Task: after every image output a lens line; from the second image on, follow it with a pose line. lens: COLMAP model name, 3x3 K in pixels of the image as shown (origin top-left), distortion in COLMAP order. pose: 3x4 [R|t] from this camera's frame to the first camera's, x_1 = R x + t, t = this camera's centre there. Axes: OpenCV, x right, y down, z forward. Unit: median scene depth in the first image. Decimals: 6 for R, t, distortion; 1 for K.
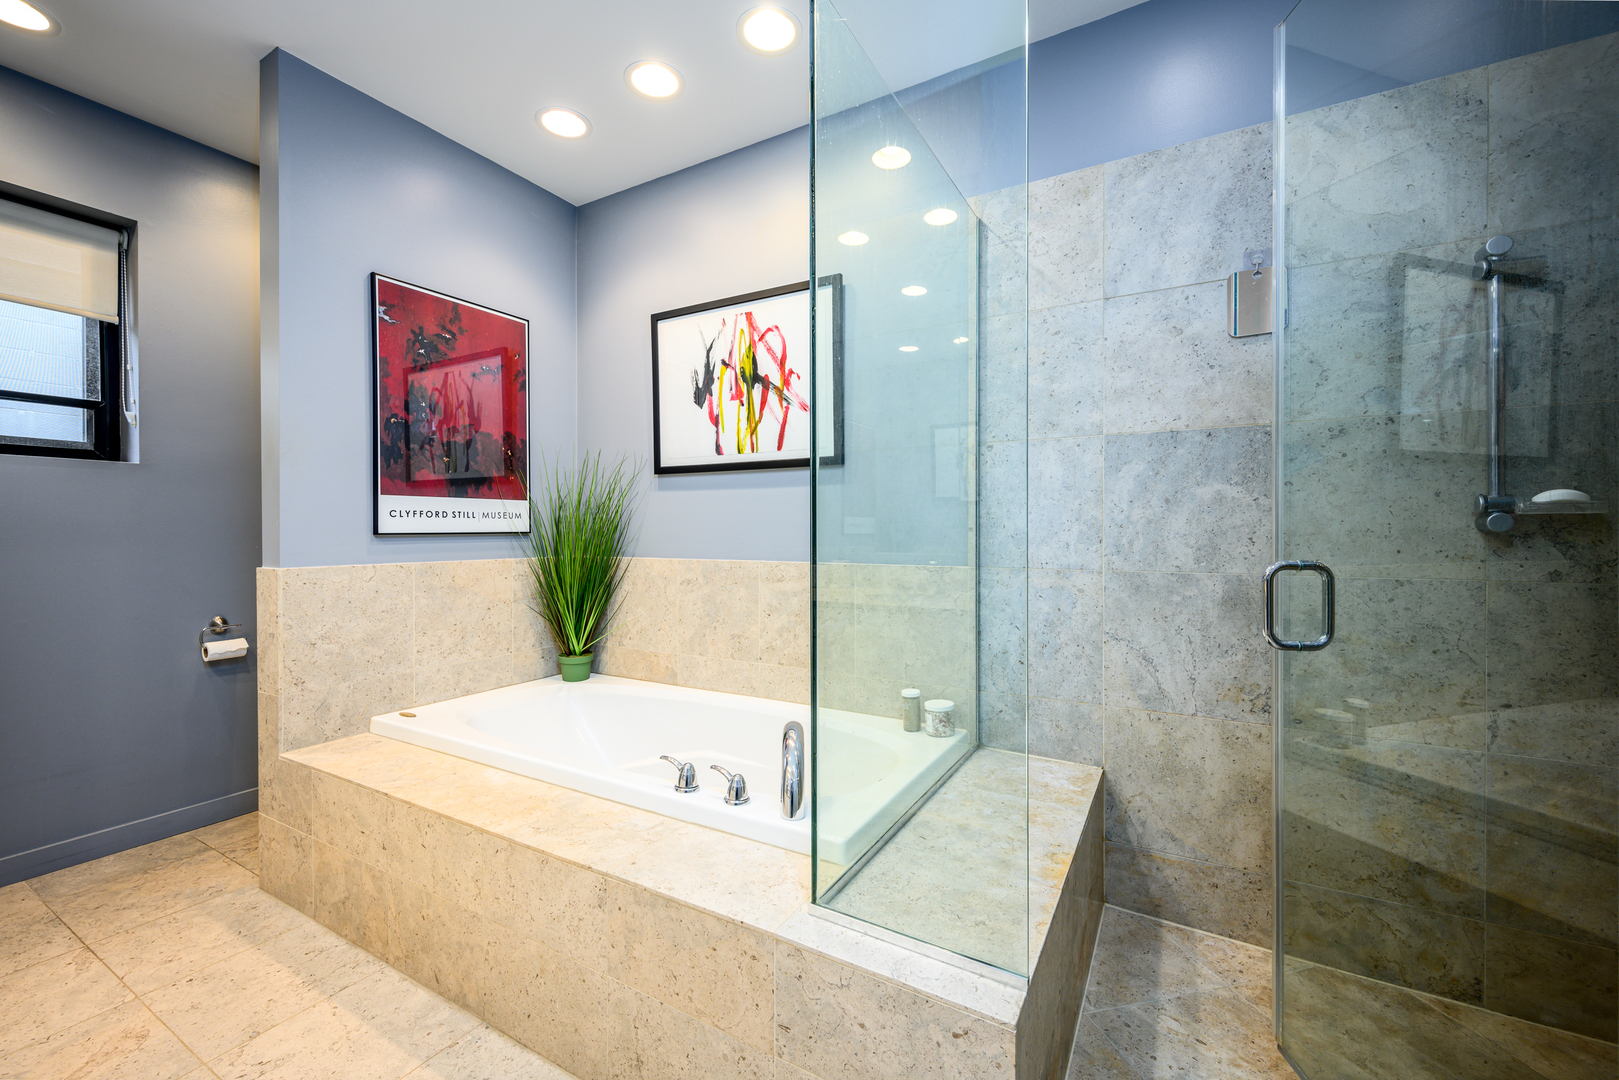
lens RADIAL K [[641.1, 0, 815.4], [0, 641.1, 533.0], [0, 0, 1]] dist [0.000520, 0.000041]
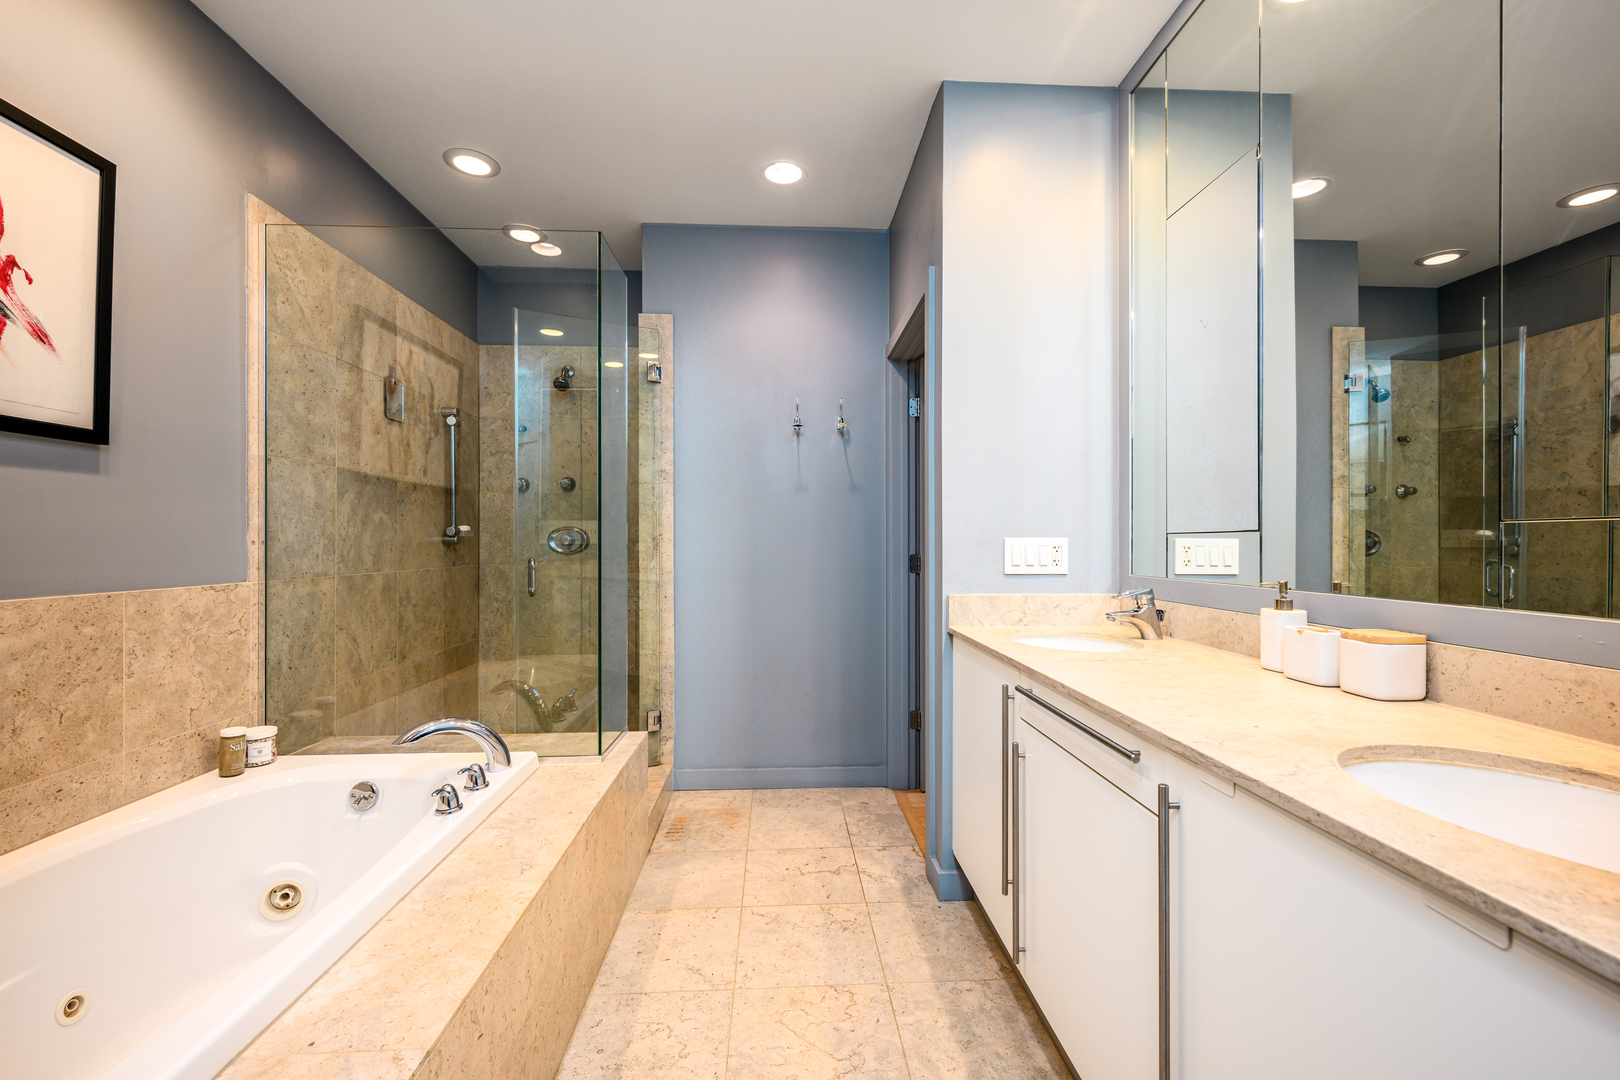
lens RADIAL K [[641.5, 0, 815.9], [0, 641.5, 533.0], [0, 0, 1]] dist [0.000520, 0.000041]
pose [[-0.530349, 0.016148, 0.847625, -1.095207], [0.007815, 0.999869, -0.014159, 0.000372], [-0.847743, -0.000886, -0.530406, 0.866628]]
